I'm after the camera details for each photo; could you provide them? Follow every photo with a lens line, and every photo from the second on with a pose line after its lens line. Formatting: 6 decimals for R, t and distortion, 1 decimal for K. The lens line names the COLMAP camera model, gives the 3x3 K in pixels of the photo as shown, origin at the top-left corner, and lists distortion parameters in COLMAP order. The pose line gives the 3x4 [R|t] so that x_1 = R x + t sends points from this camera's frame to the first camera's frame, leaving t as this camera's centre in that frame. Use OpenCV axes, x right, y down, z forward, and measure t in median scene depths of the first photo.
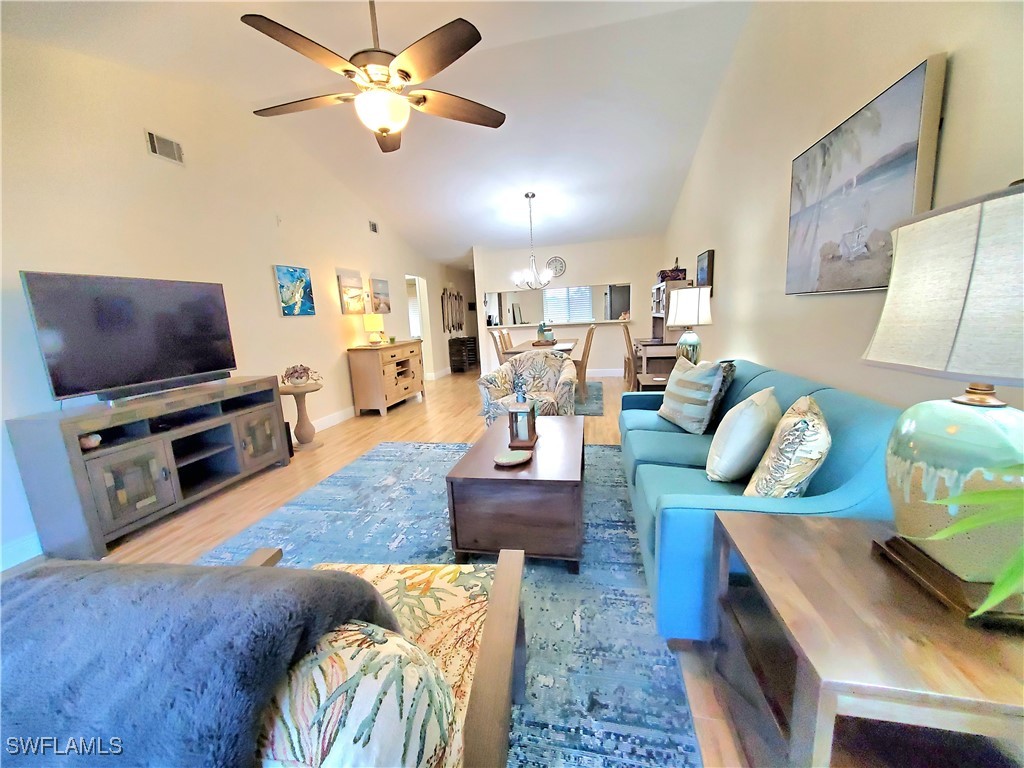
lens RADIAL K [[406.6, 0, 500.9], [0, 406.6, 391.2], [0, 0, 1]] dist [0.002712, -0.001060]
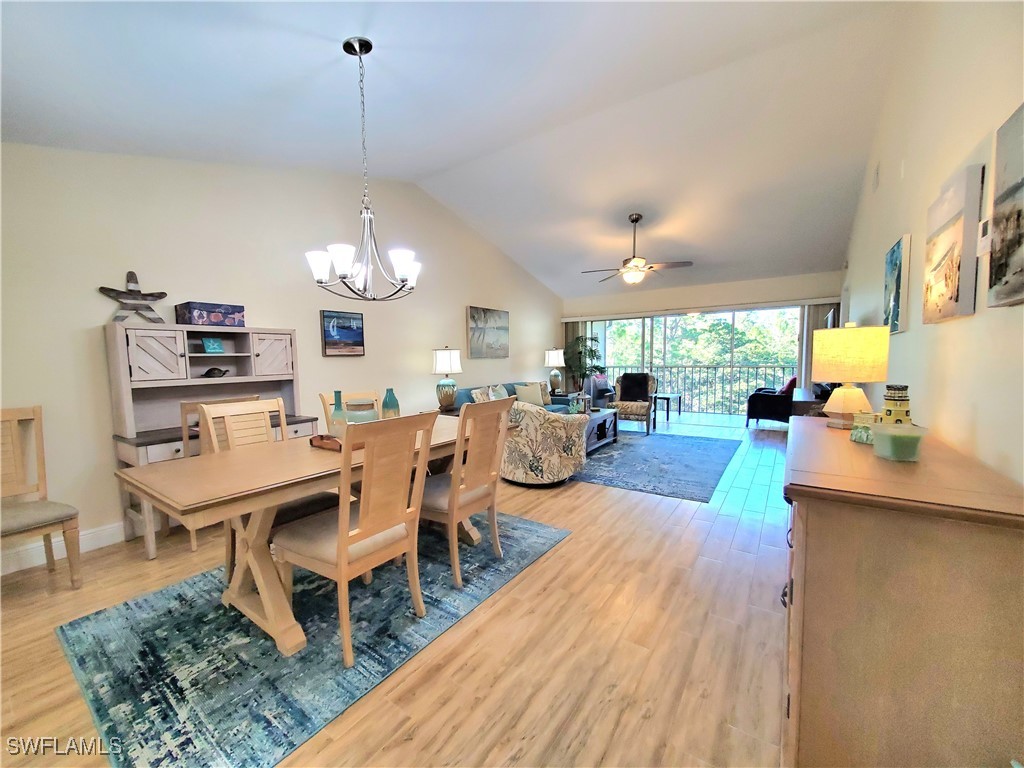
lens RADIAL K [[406.6, 0, 502.1], [0, 406.6, 391.9], [0, 0, 1]] dist [0.002712, -0.001060]
pose [[-0.919761, 0.040372, 0.390397, -0.378039], [0.139213, 0.963578, 0.228334, -0.518187], [-0.366960, 0.264361, -0.891882, 2.869599]]
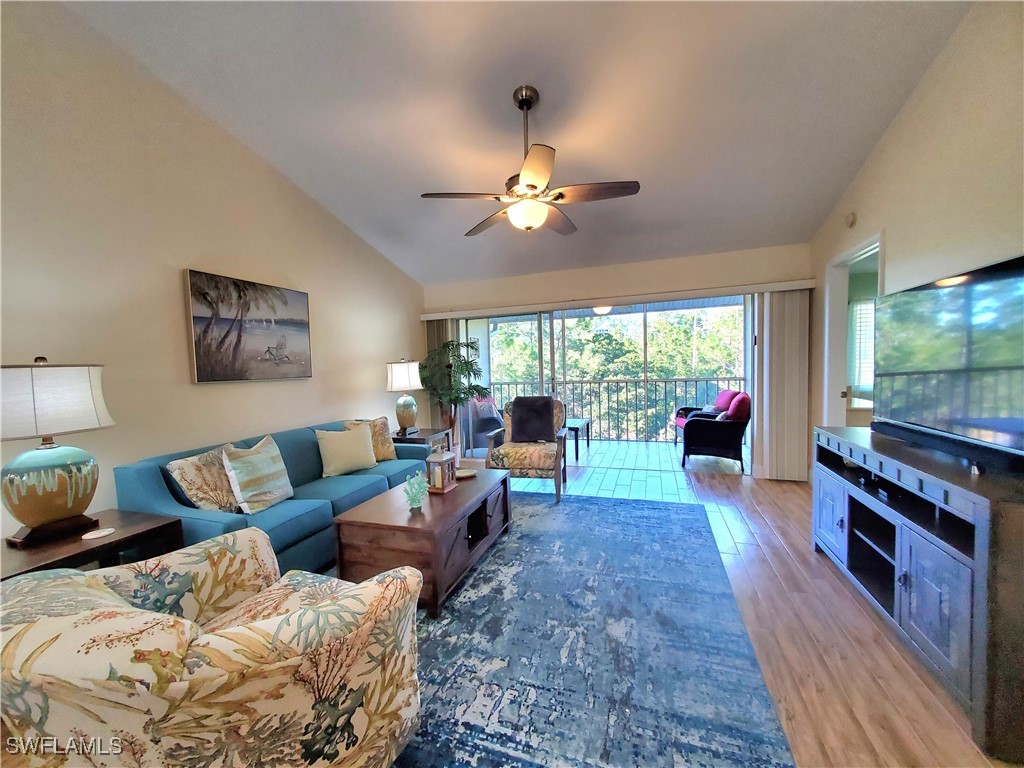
lens RADIAL K [[406.6, 0, 501.6], [0, 406.6, 391.4], [0, 0, 1]] dist [0.002712, -0.001060]
pose [[-0.986752, 0.083566, 0.139057, -0.258118], [0.114475, 0.966004, 0.231802, -0.342918], [-0.114959, 0.244650, -0.962772, 1.811663]]
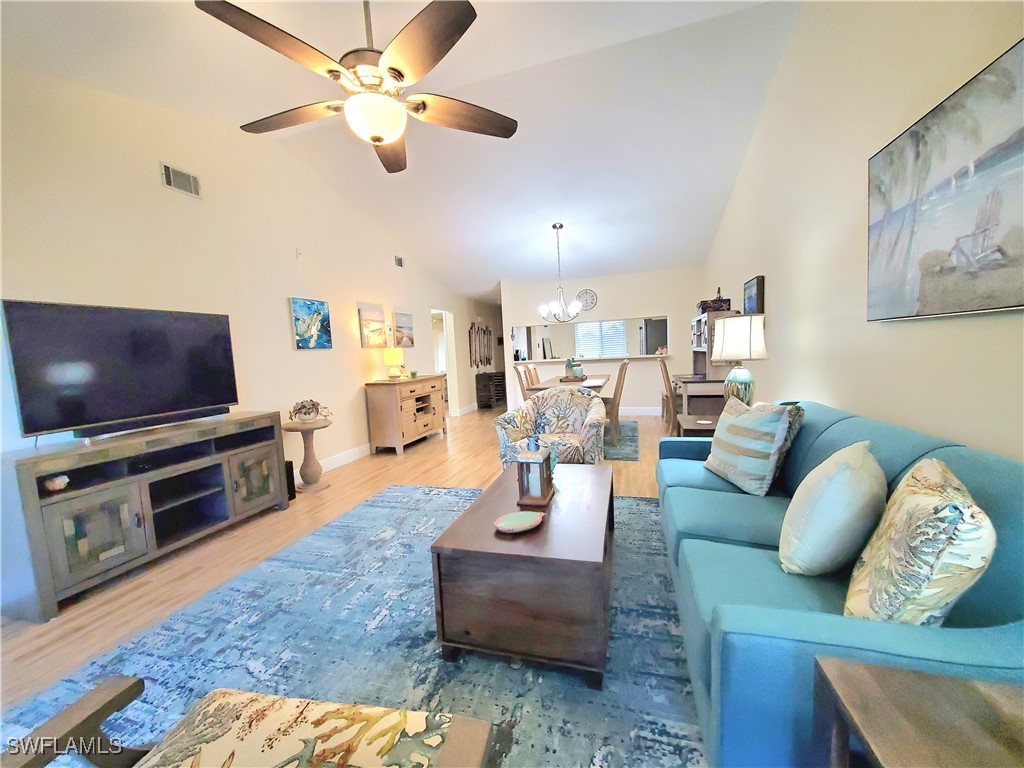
lens RADIAL K [[406.6, 0, 501.3], [0, 406.6, 390.6], [0, 0, 1]] dist [0.002712, -0.001060]
pose [[0.996455, 0.009879, -0.083544, 0.047144], [-0.017136, 0.996096, -0.086601, -0.018428], [0.082363, 0.087725, 0.992734, 0.144987]]
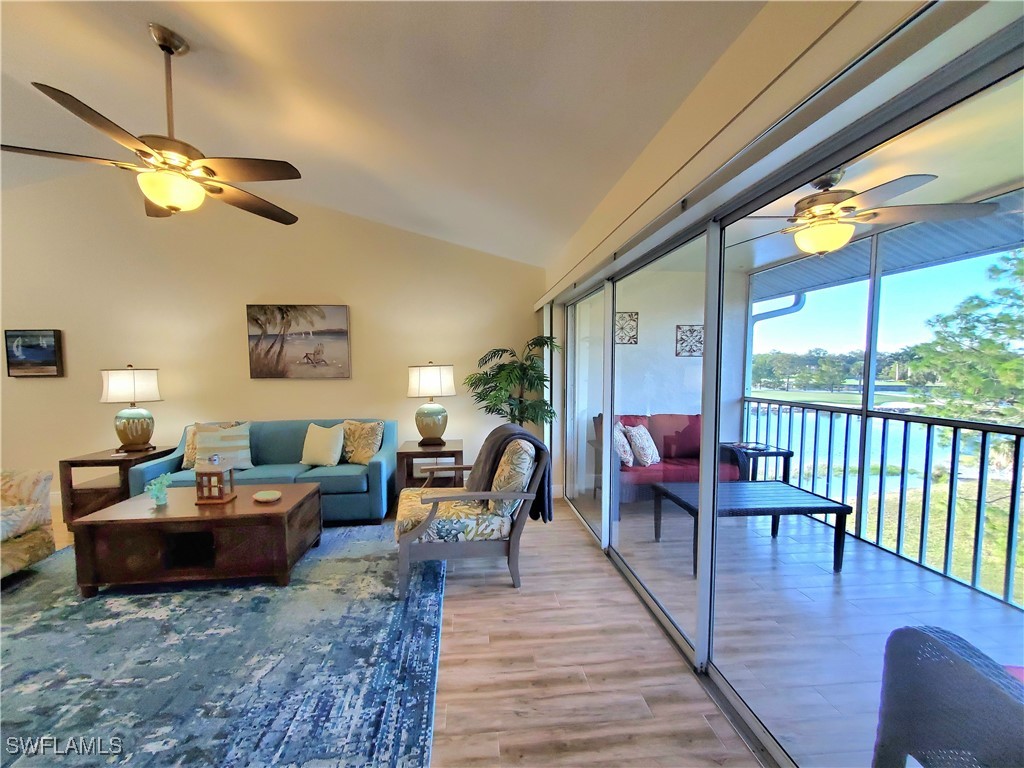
lens RADIAL K [[406.6, 0, 501.9], [0, 406.6, 391.2], [0, 0, 1]] dist [0.002712, -0.001060]
pose [[-0.301988, -0.002734, 0.953308, -1.134917], [0.198802, 0.977830, 0.065781, -0.080314], [-0.932352, 0.209384, -0.294750, 0.484379]]
